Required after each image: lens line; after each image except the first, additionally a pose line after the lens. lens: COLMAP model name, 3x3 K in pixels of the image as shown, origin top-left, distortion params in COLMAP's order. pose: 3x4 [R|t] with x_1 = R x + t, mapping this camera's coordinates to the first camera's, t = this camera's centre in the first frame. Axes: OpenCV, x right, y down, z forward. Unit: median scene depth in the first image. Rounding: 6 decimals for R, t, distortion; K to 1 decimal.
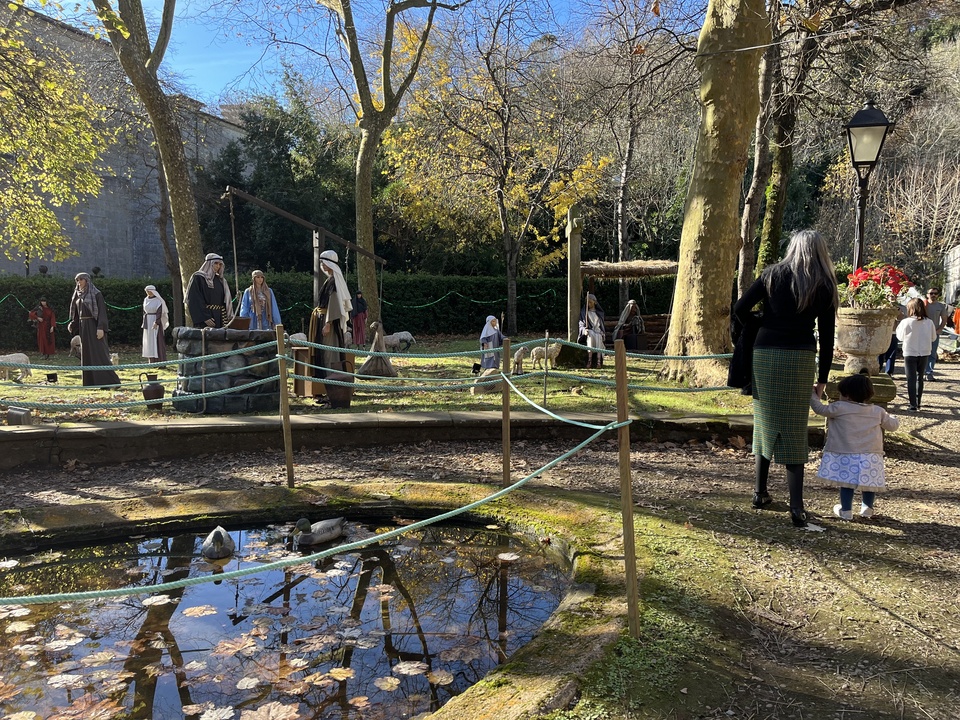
lens RADIAL K [[725.6, 0, 475.0], [0, 725.6, 359.5], [0, 0, 1]] dist [0.079047, -0.101838]
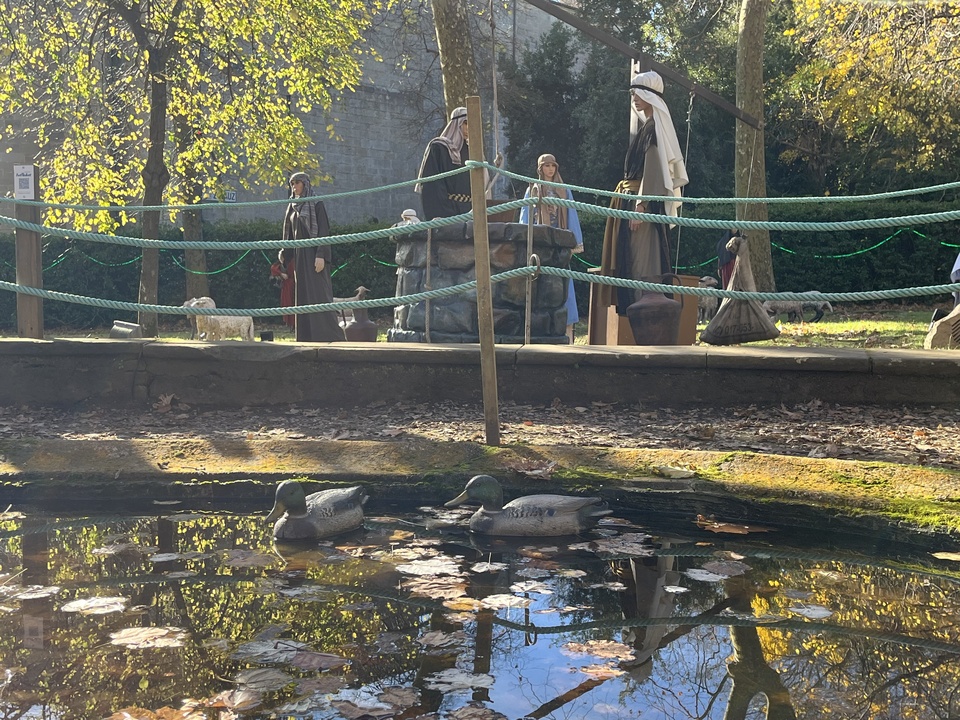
lens RADIAL K [[1132.0, 0, 482.0], [0, 1132.0, 358.3], [0, 0, 1]] dist [0.035229, 0.000000]
pose [[0.924740, 0.023663, -0.379862, 0.010661], [-0.026904, 0.999633, -0.003224, 0.066901], [0.379646, 0.013201, 0.925038, 0.176169]]
